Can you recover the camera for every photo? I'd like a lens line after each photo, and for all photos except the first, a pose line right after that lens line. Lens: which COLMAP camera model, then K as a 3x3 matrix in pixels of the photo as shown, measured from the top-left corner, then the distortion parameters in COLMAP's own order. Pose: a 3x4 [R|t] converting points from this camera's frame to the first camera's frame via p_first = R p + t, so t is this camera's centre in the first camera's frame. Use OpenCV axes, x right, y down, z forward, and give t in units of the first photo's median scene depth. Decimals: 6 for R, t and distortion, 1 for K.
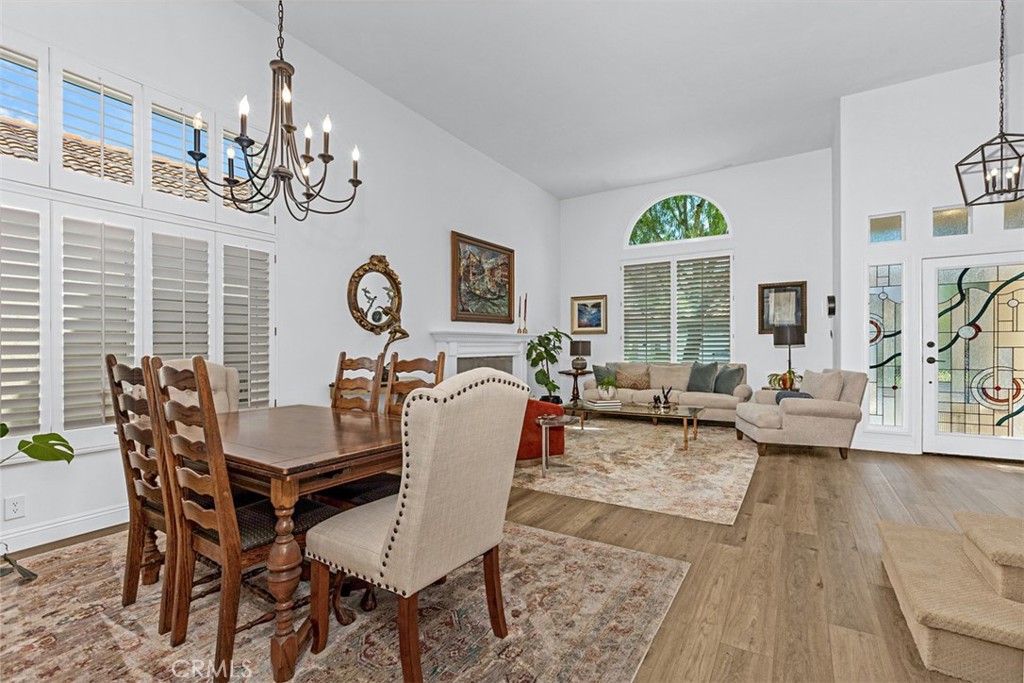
lens RADIAL K [[456.1, 0, 515.1], [0, 456.1, 346.0], [0, 0, 1]] dist [-0.010551, 0.002020]
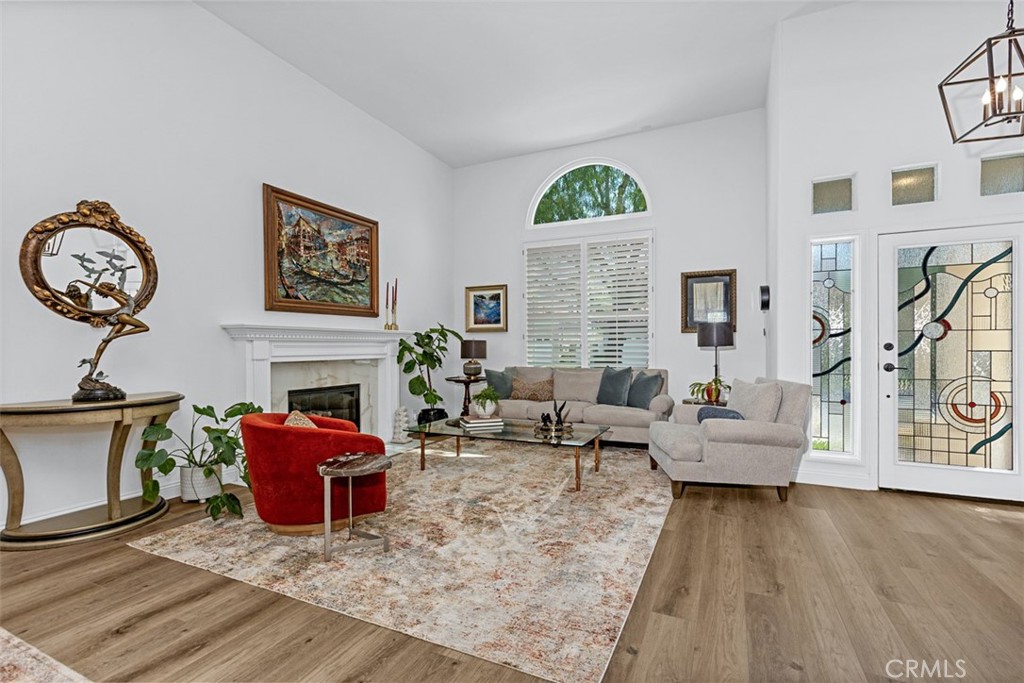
lens RADIAL K [[456.1, 0, 509.4], [0, 456.1, 342.8], [0, 0, 1]] dist [-0.010551, 0.002020]
pose [[0.994543, 0.005423, 0.104189, 0.194762], [-0.004531, 0.999951, -0.008800, 0.000034], [-0.104232, 0.008280, 0.994519, 0.295331]]
